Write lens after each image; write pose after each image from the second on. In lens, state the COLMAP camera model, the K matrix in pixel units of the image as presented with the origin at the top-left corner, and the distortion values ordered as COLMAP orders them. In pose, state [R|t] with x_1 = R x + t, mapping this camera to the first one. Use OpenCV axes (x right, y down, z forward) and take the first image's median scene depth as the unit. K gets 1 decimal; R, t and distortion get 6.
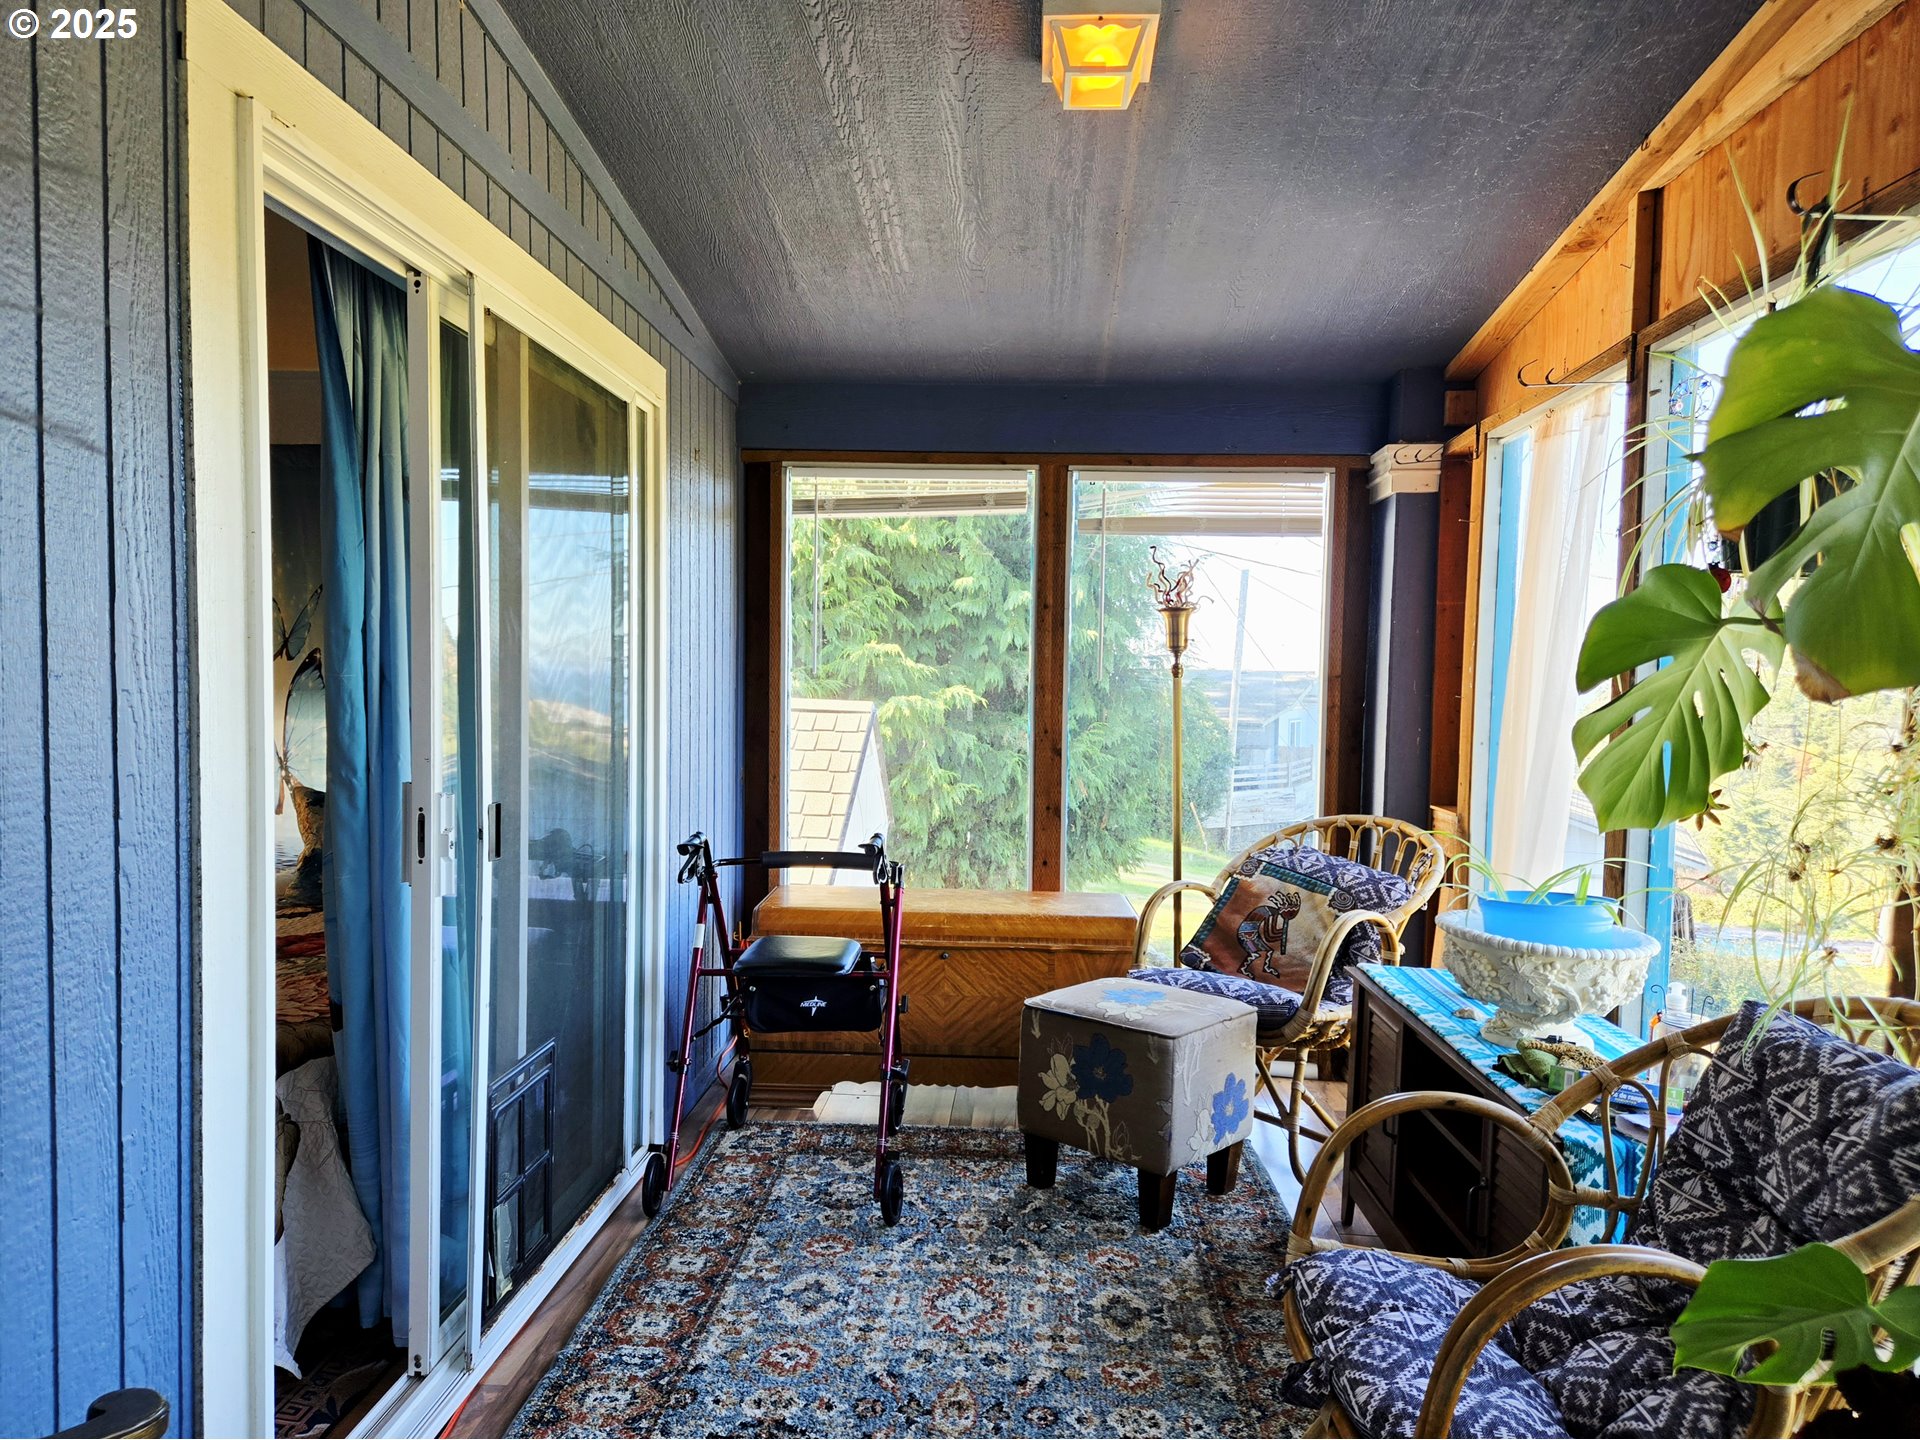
lens RADIAL K [[1328.3, 0, 959.6], [0, 1328.3, 730.1], [0, 0, 1]] dist [0.078872, -0.044289]
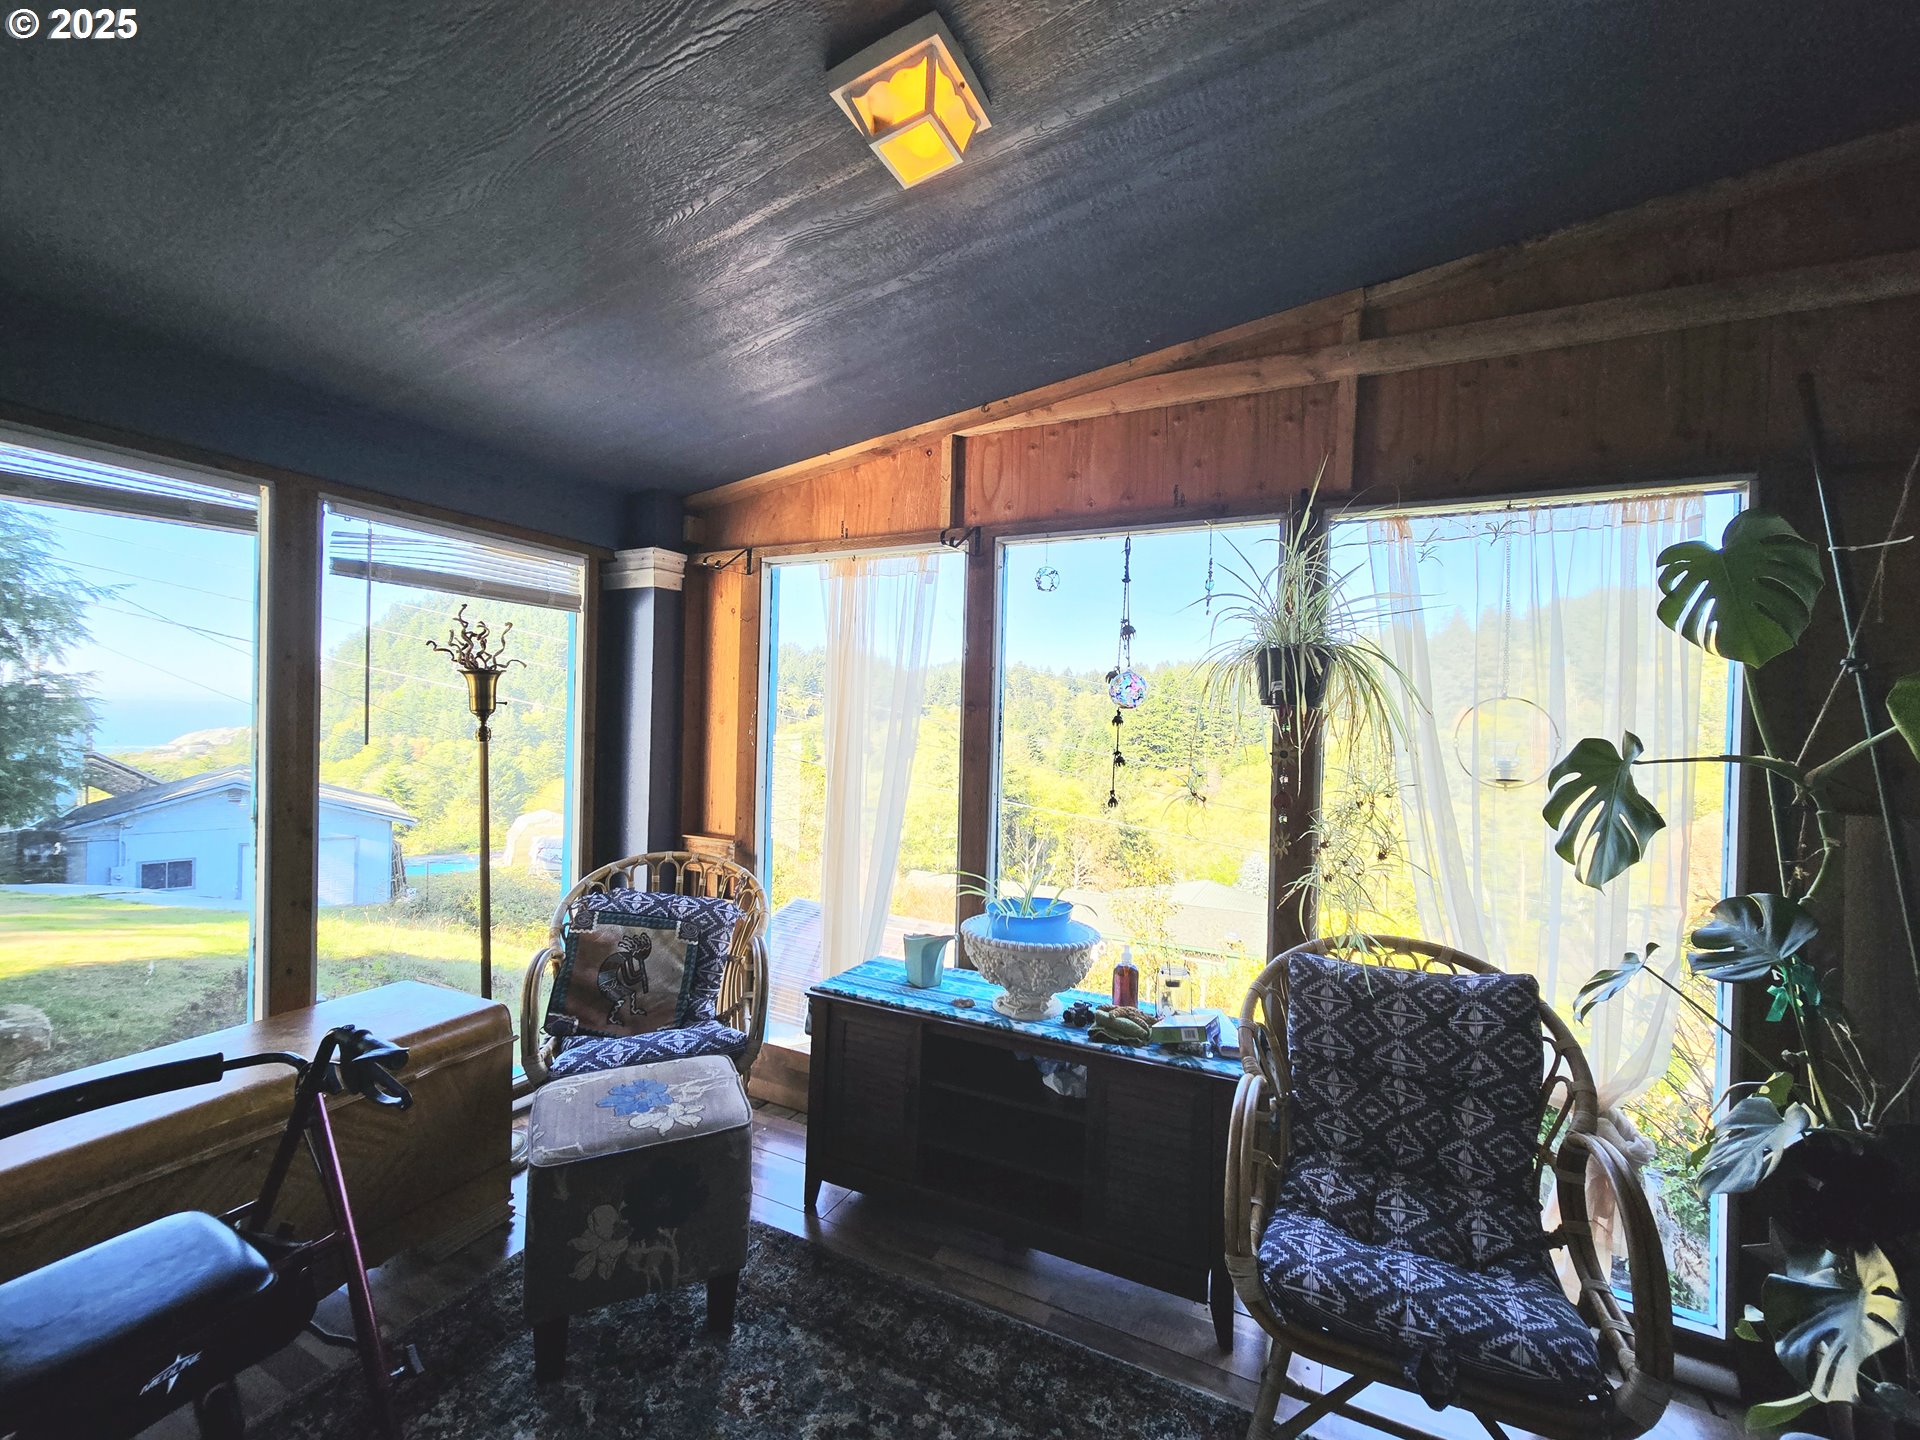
lens RADIAL K [[785.5, 0, 958.0], [0, 785.5, 712.7], [0, 0, 1]] dist [-0.002171, 0.000550]
pose [[0.390452, -0.004282, 0.920613, -0.236576], [0.022202, 0.999742, -0.004766, -0.051264], [-0.920355, 0.022301, 0.390447, 0.468665]]
